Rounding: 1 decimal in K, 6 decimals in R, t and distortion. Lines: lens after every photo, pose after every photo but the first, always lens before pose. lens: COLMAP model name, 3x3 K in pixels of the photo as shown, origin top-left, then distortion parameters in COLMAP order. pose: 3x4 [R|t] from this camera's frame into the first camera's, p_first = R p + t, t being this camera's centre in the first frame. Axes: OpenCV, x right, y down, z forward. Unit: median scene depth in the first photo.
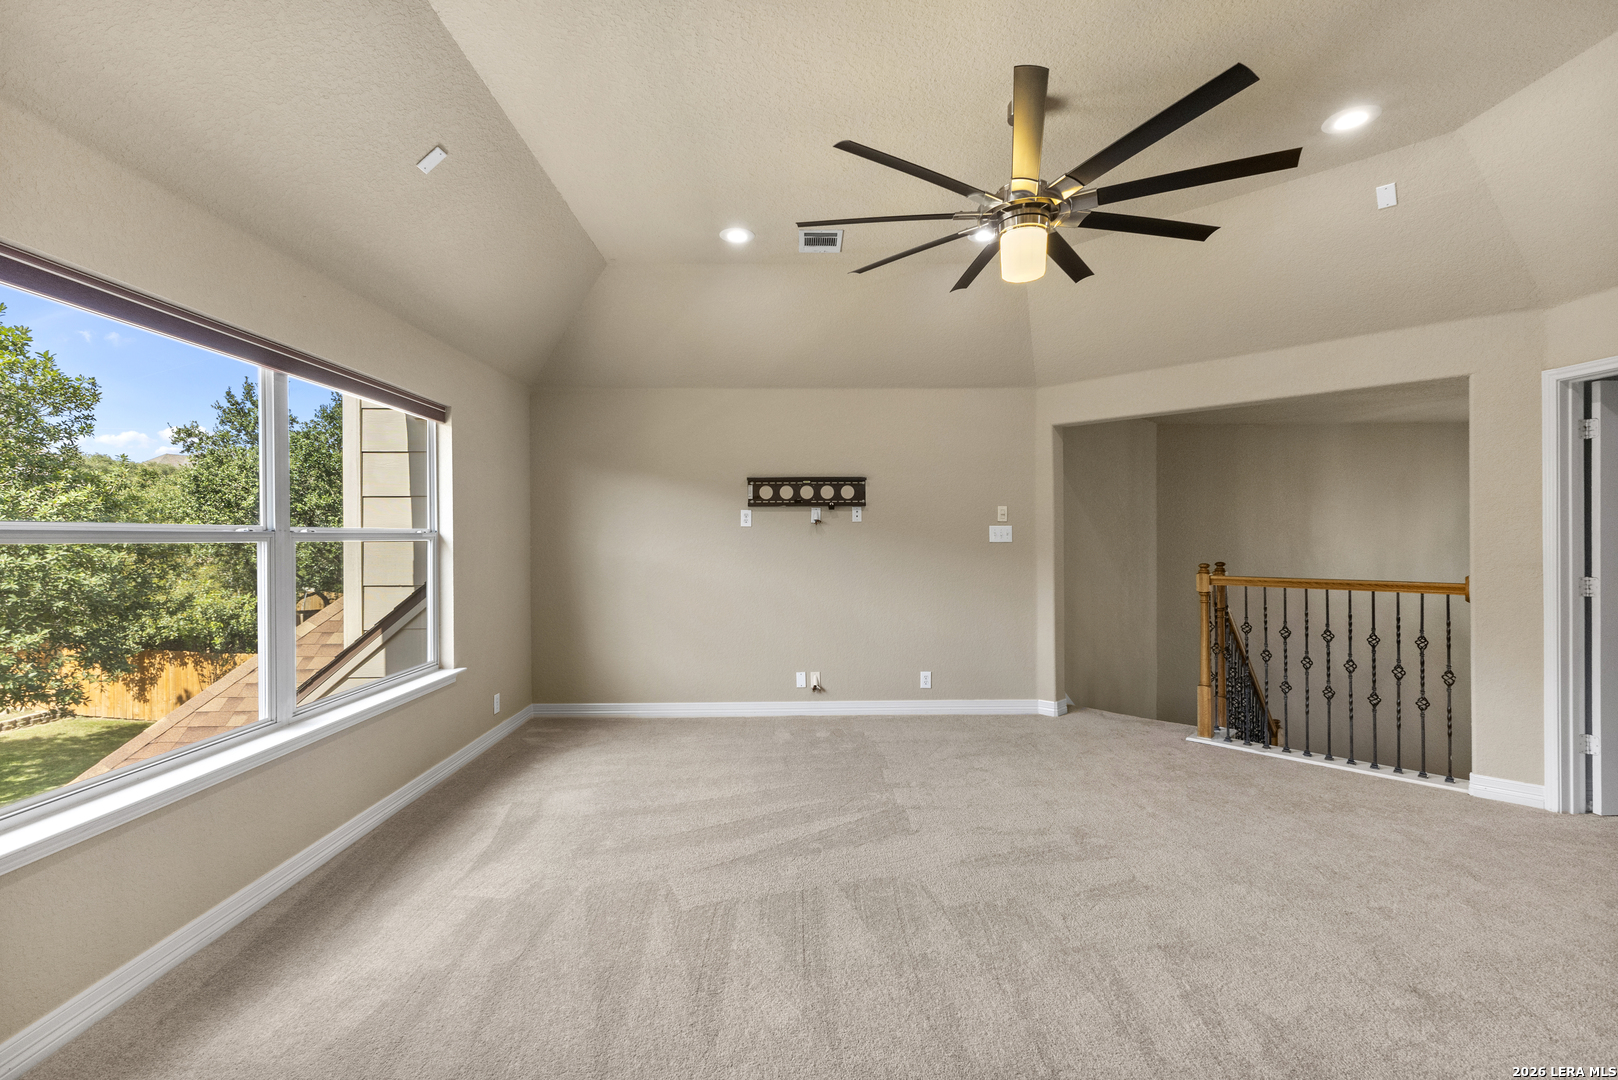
lens RADIAL K [[698.1, 0, 812.9], [0, 698.1, 535.5], [0, 0, 1]] dist [0.010291, -0.002642]
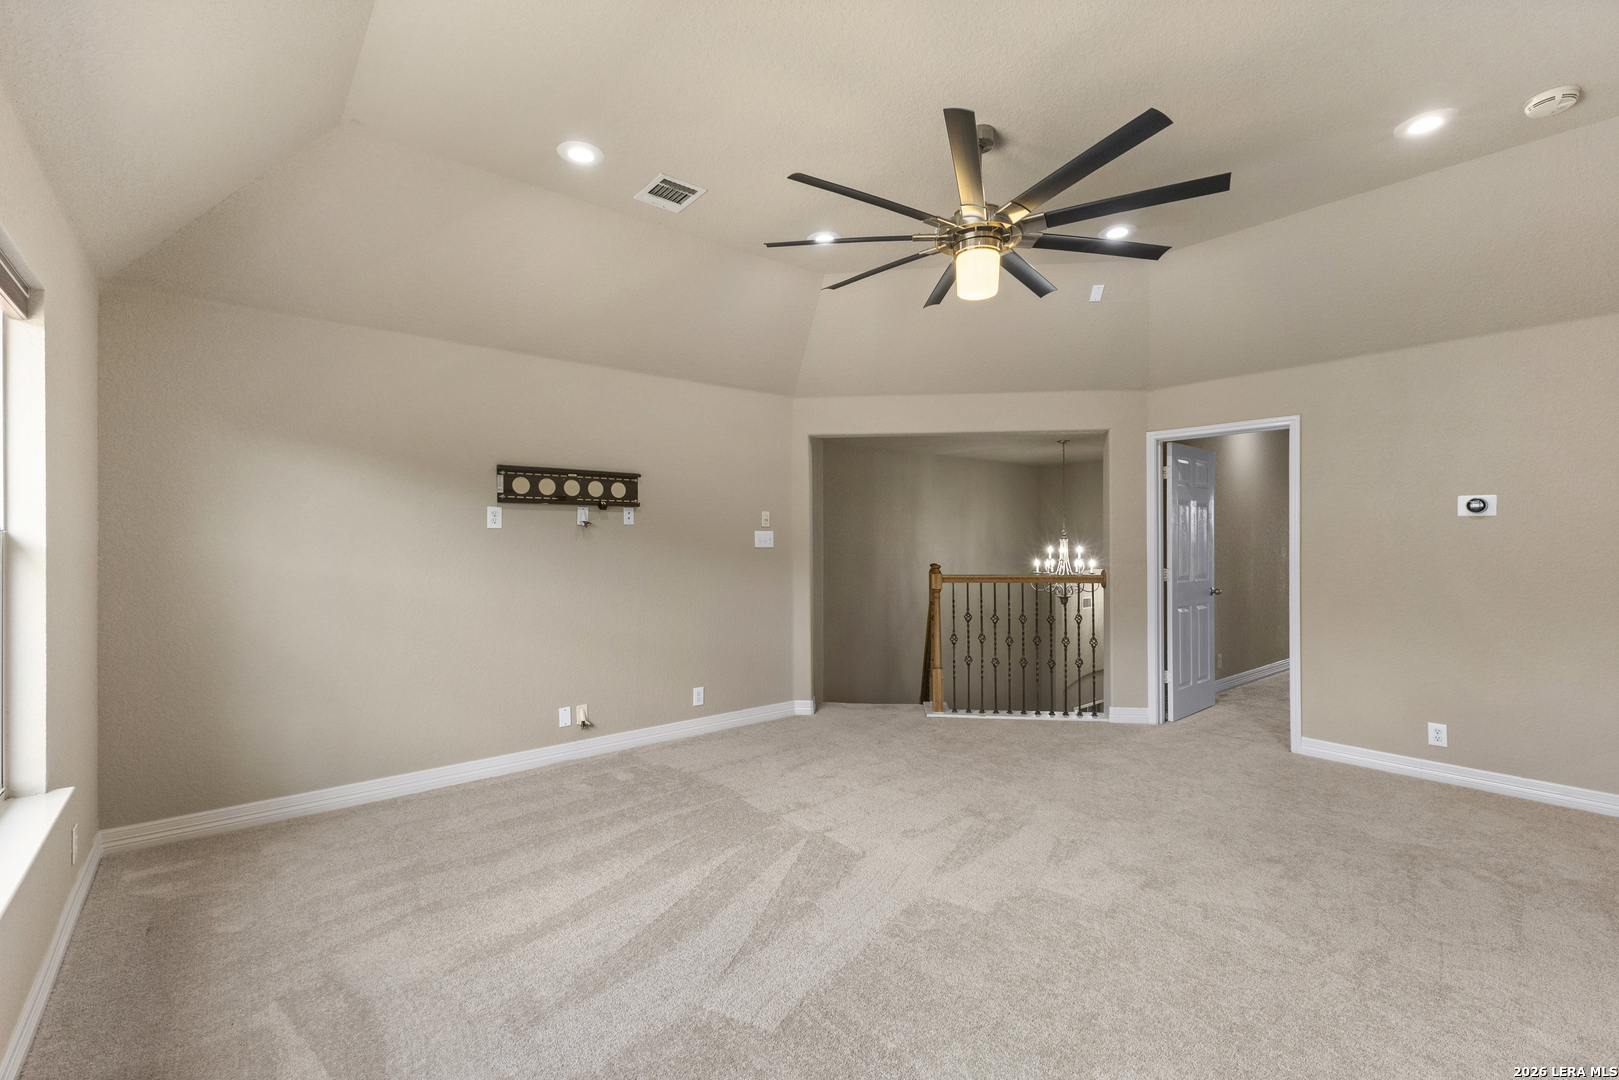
lens RADIAL K [[698.6, 0, 808.3], [0, 698.6, 535.9], [0, 0, 1]] dist [0.010291, -0.002642]
pose [[0.784693, 0.006785, 0.619847, -0.336417], [-0.001696, 0.999960, -0.008799, 0.001813], [-0.619882, 0.005854, 0.784673, 0.201555]]
